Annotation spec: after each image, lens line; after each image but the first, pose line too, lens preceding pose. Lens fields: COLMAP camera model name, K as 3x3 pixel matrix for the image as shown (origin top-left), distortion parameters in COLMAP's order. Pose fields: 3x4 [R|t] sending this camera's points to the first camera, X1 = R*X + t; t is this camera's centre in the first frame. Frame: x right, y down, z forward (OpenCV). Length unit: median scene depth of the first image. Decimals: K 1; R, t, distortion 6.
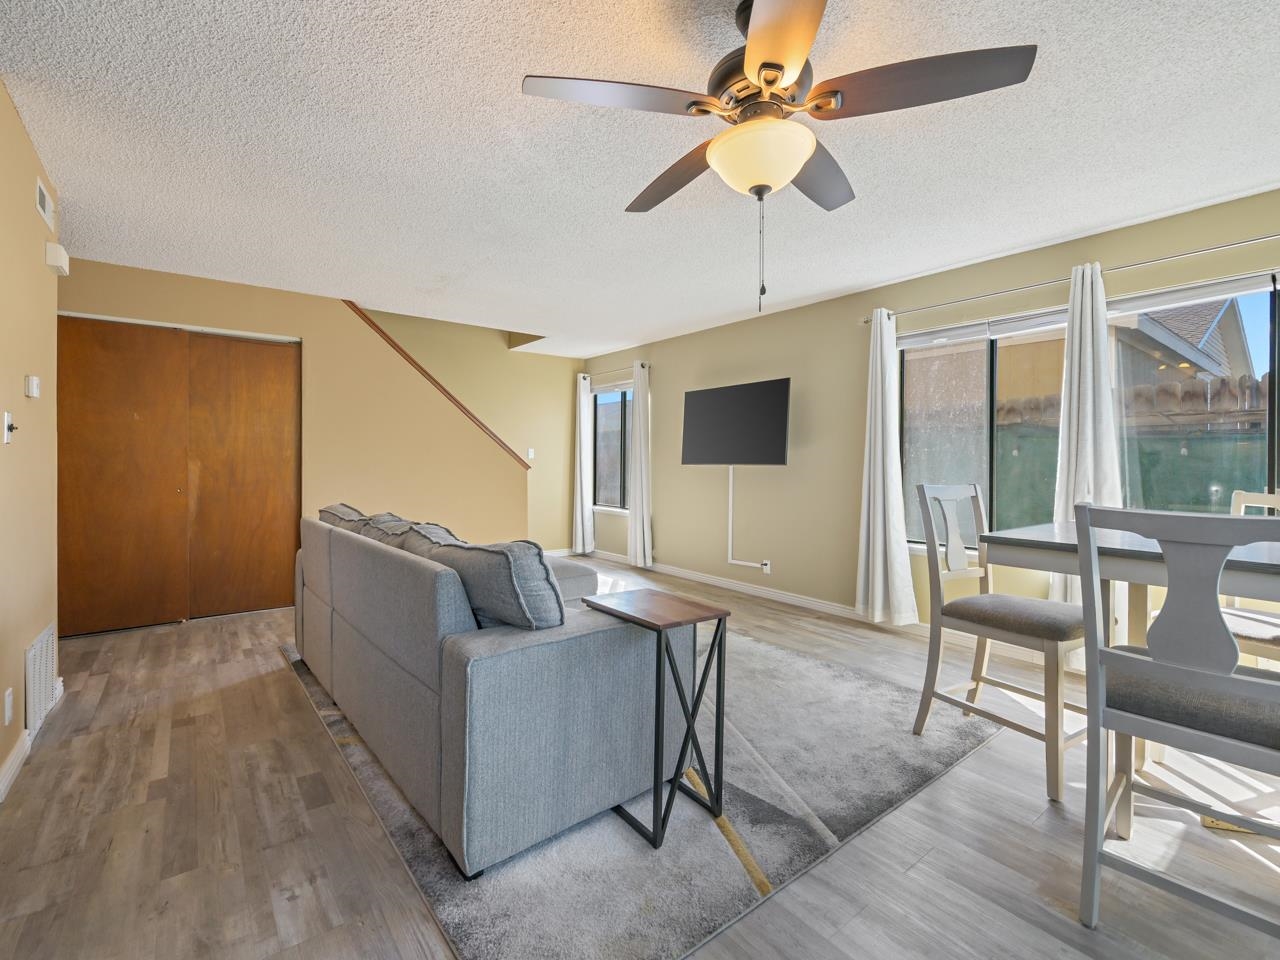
lens RADIAL K [[576.4, 0, 641.6], [0, 576.4, 459.0], [0, 0, 1]] dist [0.002446, -0.000056]
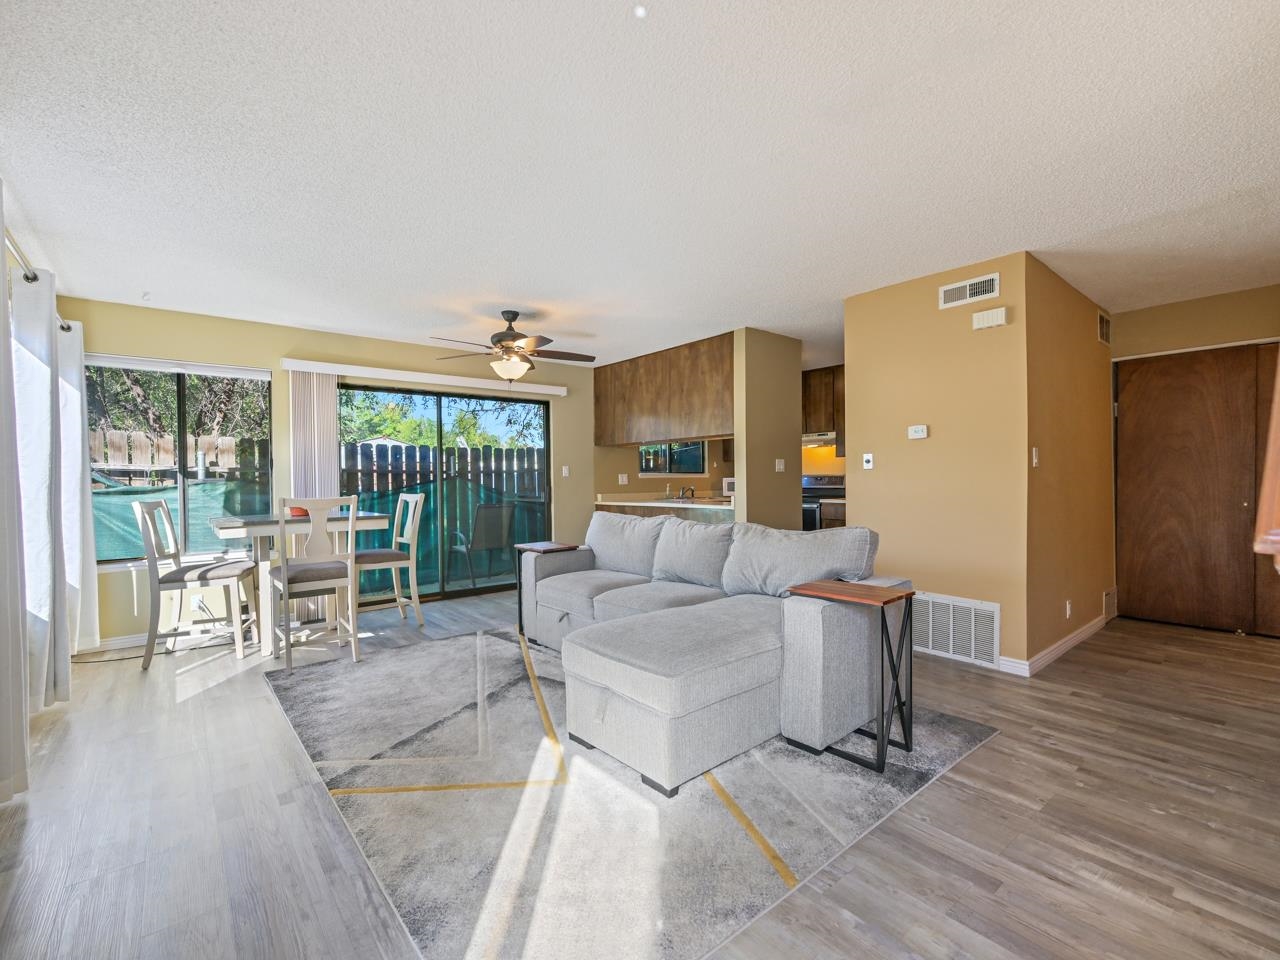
lens RADIAL K [[583.1, 0, 626.6], [0, 583.1, 484.7], [0, 0, 1]] dist [-0.001101, -0.000508]
pose [[-0.999914, 0.005289, 0.011966, -0.141192], [0.005342, 0.999976, 0.004388, 0.007962], [-0.011943, 0.004451, -0.999919, 1.467074]]
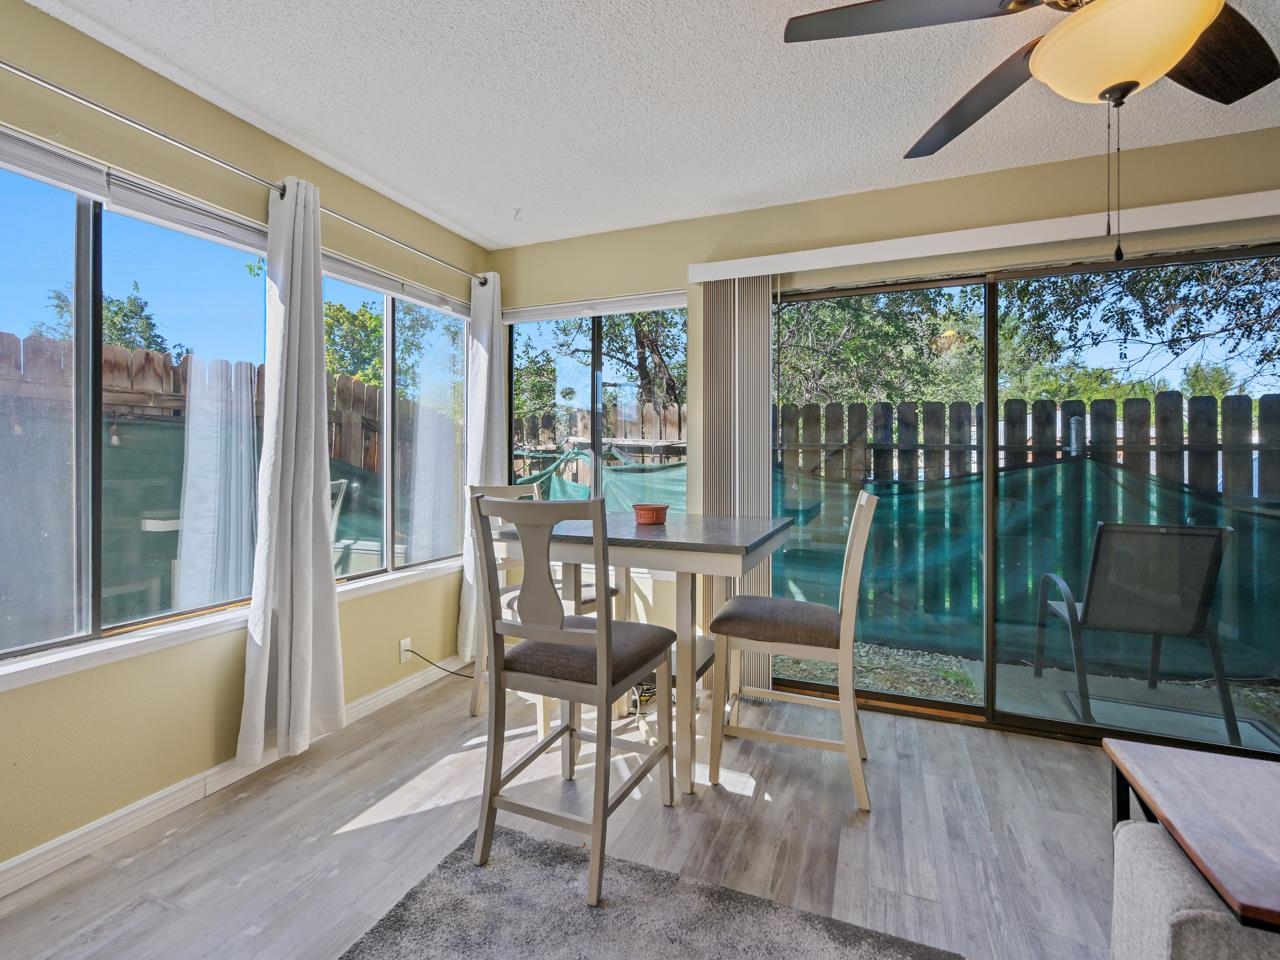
lens RADIAL K [[568.0, 0, 638.6], [0, 568.0, 469.4], [0, 0, 1]] dist [0.001881, -0.000036]
pose [[-0.483497, -0.026294, 0.874951, -0.039195], [-0.016304, 0.999646, 0.021032, -0.002129], [-0.875194, -0.004096, -0.483754, 0.736296]]
